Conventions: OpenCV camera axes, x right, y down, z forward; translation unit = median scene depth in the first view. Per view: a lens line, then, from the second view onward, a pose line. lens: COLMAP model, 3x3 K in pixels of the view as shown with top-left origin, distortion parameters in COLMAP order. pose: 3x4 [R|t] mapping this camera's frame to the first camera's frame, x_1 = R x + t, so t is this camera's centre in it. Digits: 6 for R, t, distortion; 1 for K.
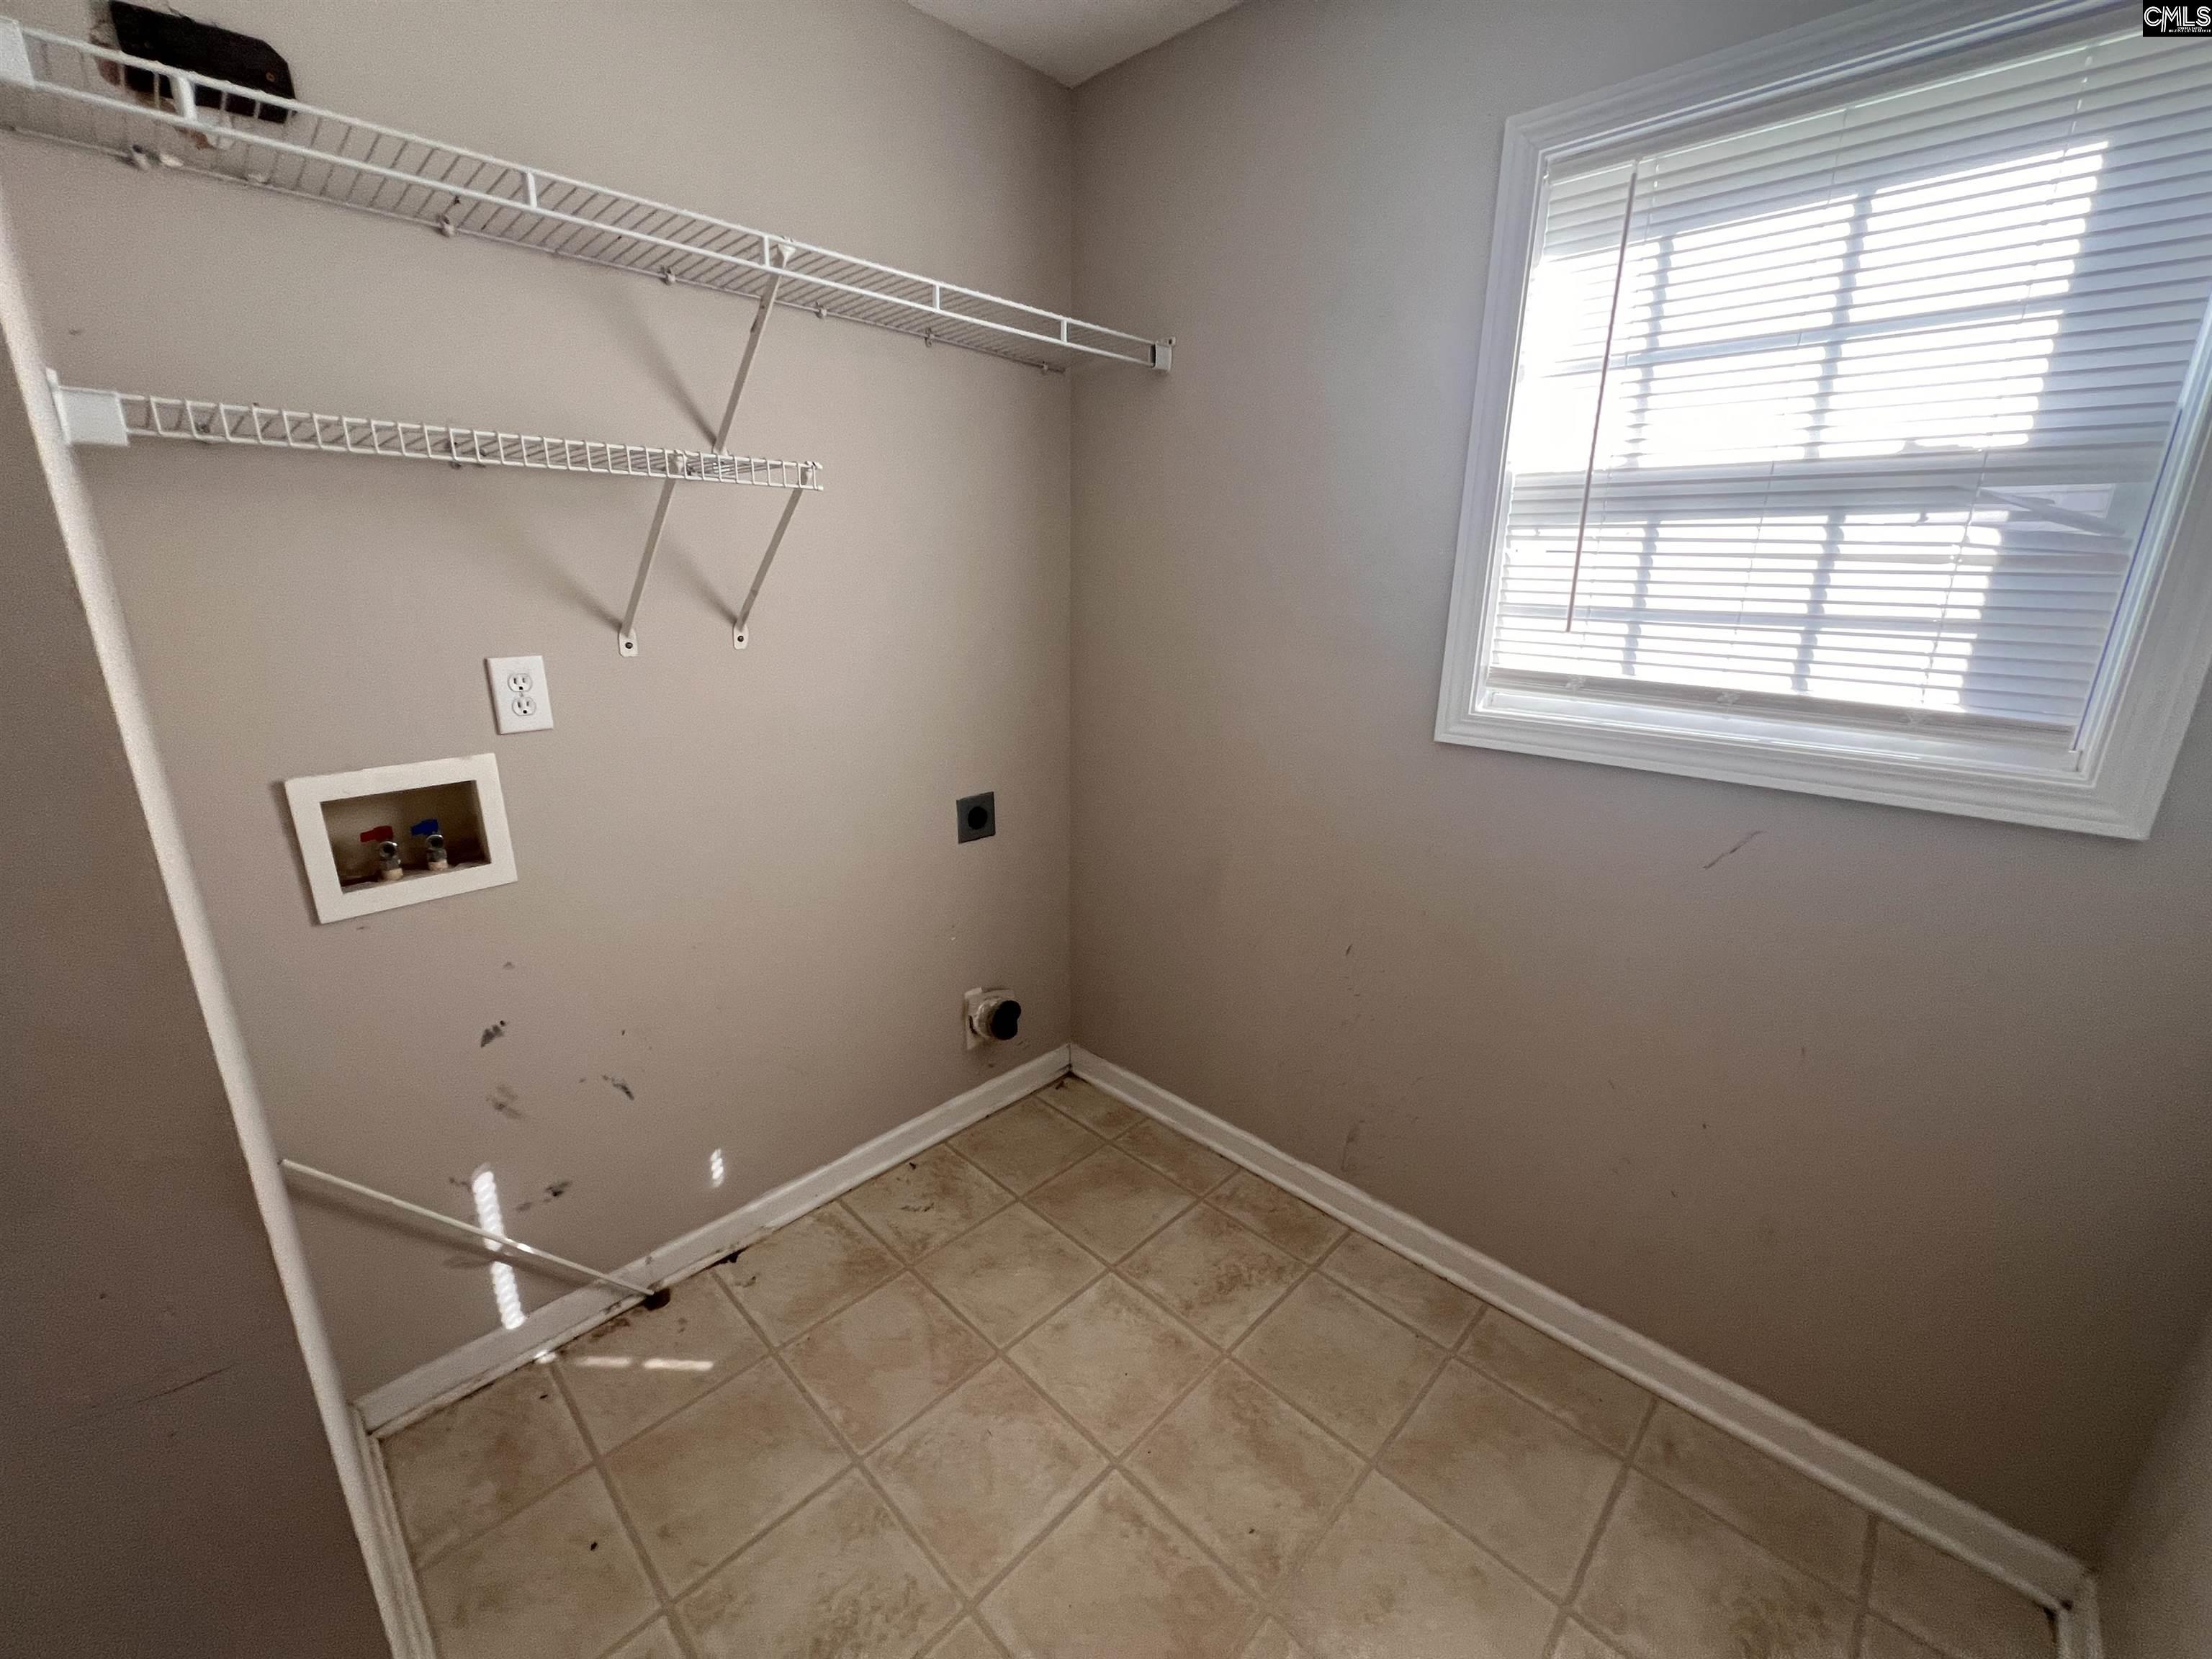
lens RADIAL K [[897.5, 0, 1110.6], [0, 897.5, 824.7], [0, 0, 1]] dist [0.000896, 0.000589]
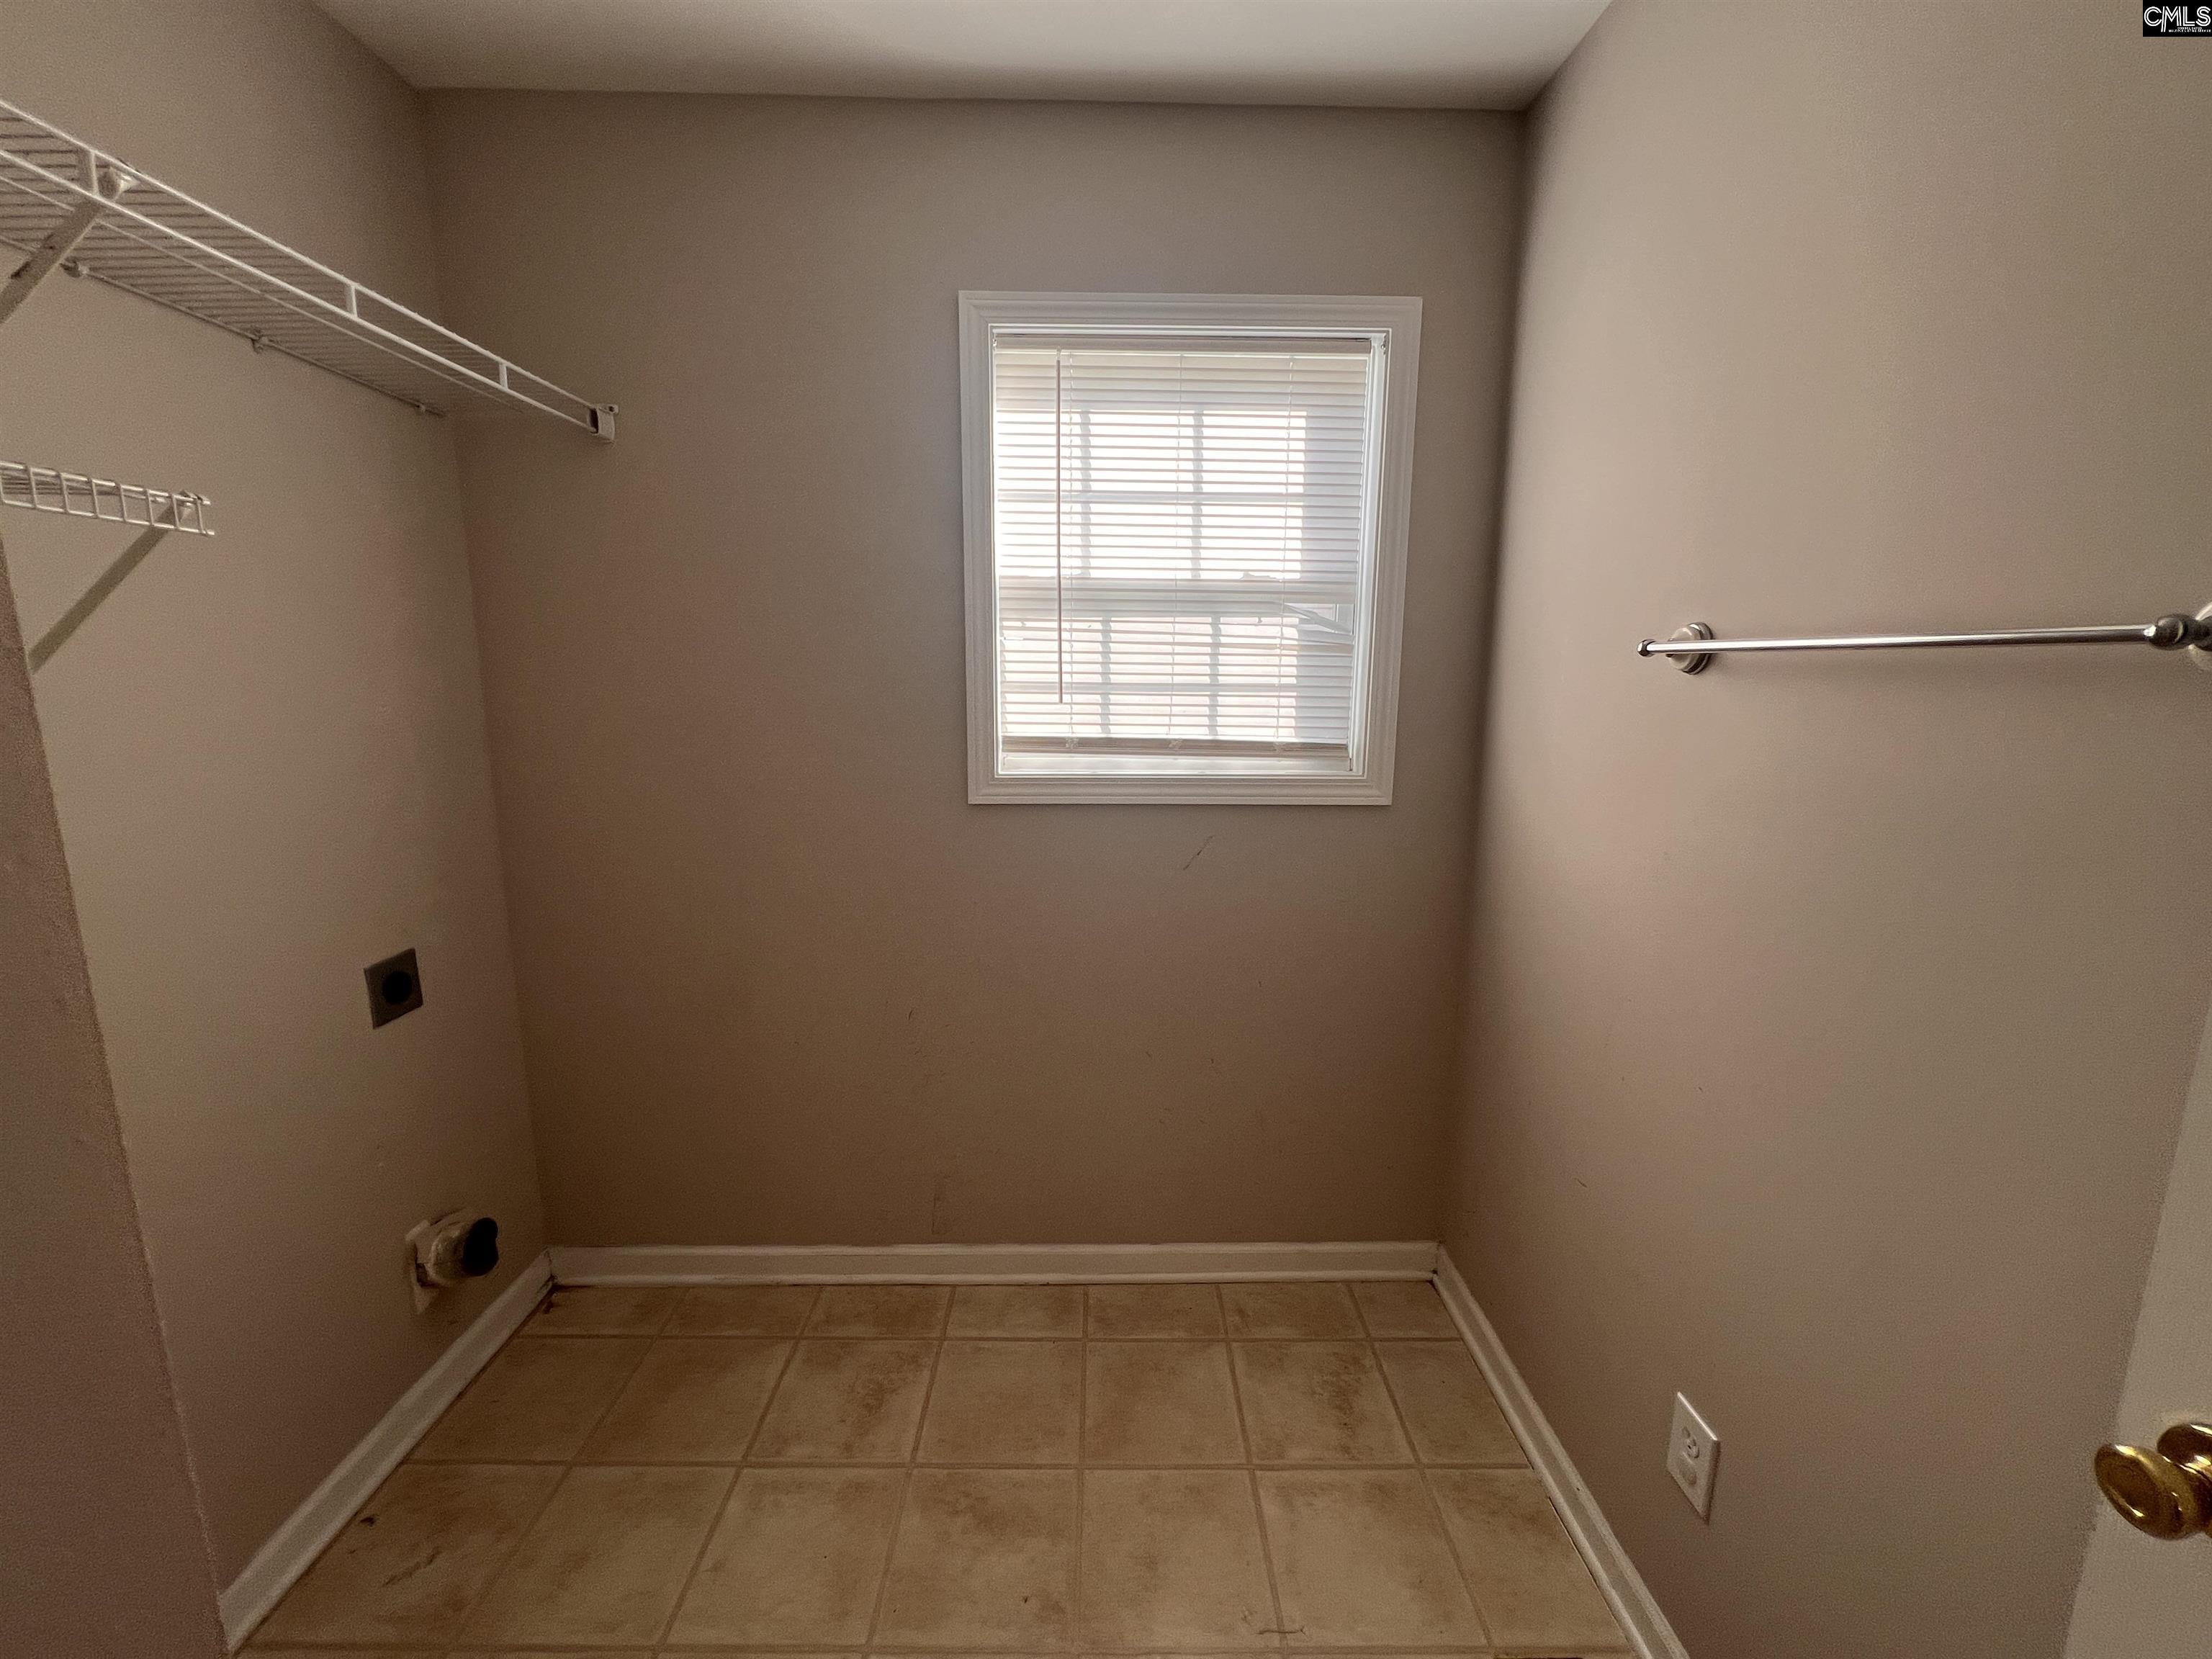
lens RADIAL K [[892.5, 0, 1110.4], [0, 892.5, 824.3], [0, 0, 1]] dist [-0.001113, 0.001053]
pose [[0.710981, -0.130001, 0.691090, -0.309351], [0.196473, 0.980349, -0.017715, -0.015215], [-0.675207, 0.148375, 0.722552, 0.087885]]
